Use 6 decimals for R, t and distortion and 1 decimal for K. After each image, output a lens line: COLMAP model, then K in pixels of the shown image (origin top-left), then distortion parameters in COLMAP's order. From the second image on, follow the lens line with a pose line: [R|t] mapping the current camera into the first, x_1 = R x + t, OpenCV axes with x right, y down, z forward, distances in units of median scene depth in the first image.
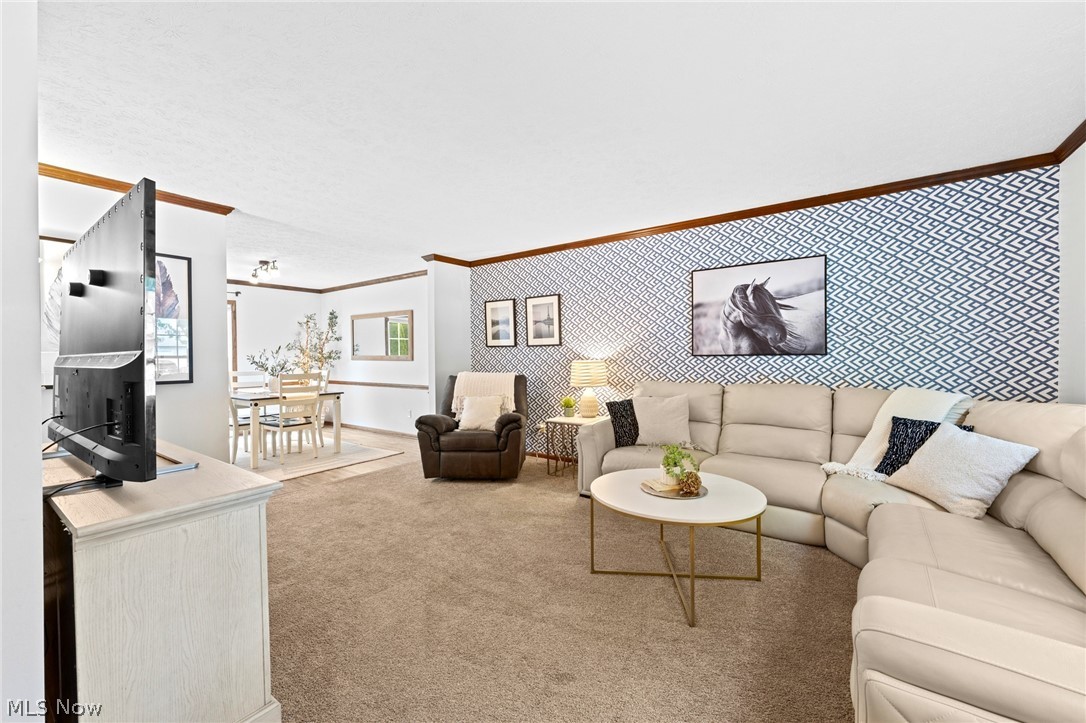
lens RADIAL K [[416.1, 0, 535.2], [0, 416.1, 358.0], [0, 0, 1]] dist [-0.005166, -0.000360]
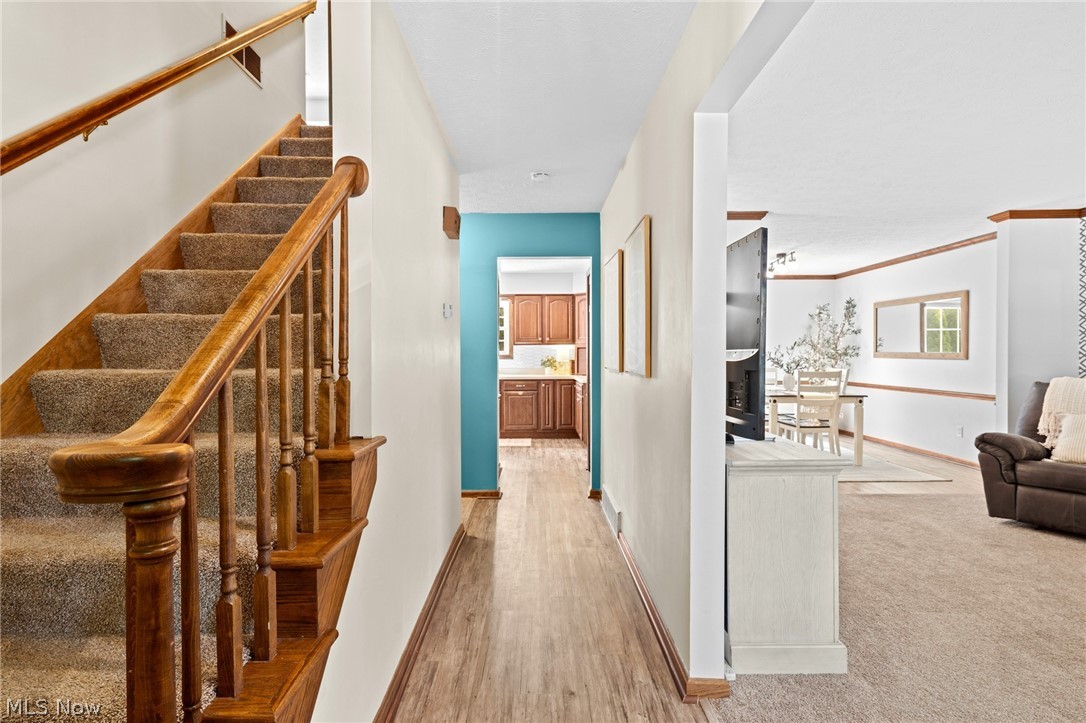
lens RADIAL K [[537.7, 0, 547.2], [0, 537.7, 360.3], [0, 0, 1]] dist [0.002790, -0.000169]
pose [[0.596591, 0.017393, -0.802357, 0.033545], [-0.008966, 0.999847, 0.015008, 0.000095], [0.802495, -0.001760, 0.596656, -0.216778]]
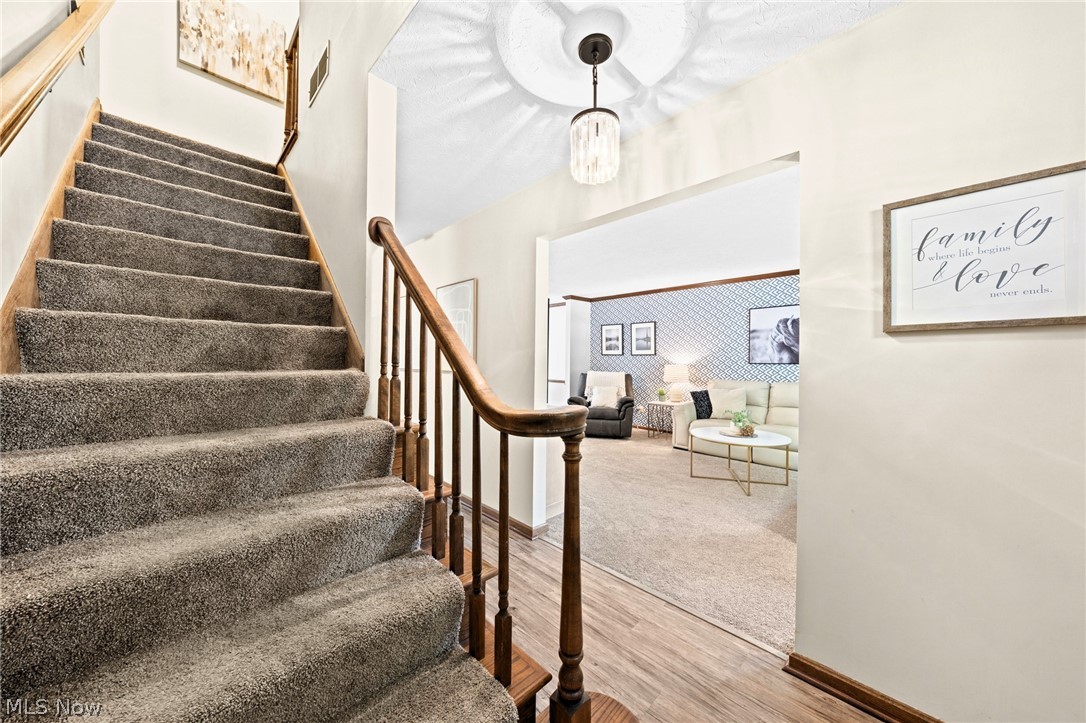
lens RADIAL K [[381.5, 0, 527.3], [0, 381.5, 358.9], [0, 0, 1]] dist [-0.001743, 0.000238]
pose [[0.987184, 0.017701, -0.158604, -0.203513], [-0.019069, 0.999793, -0.007106, 0.002949], [0.158446, 0.010040, 0.987317, -0.511406]]
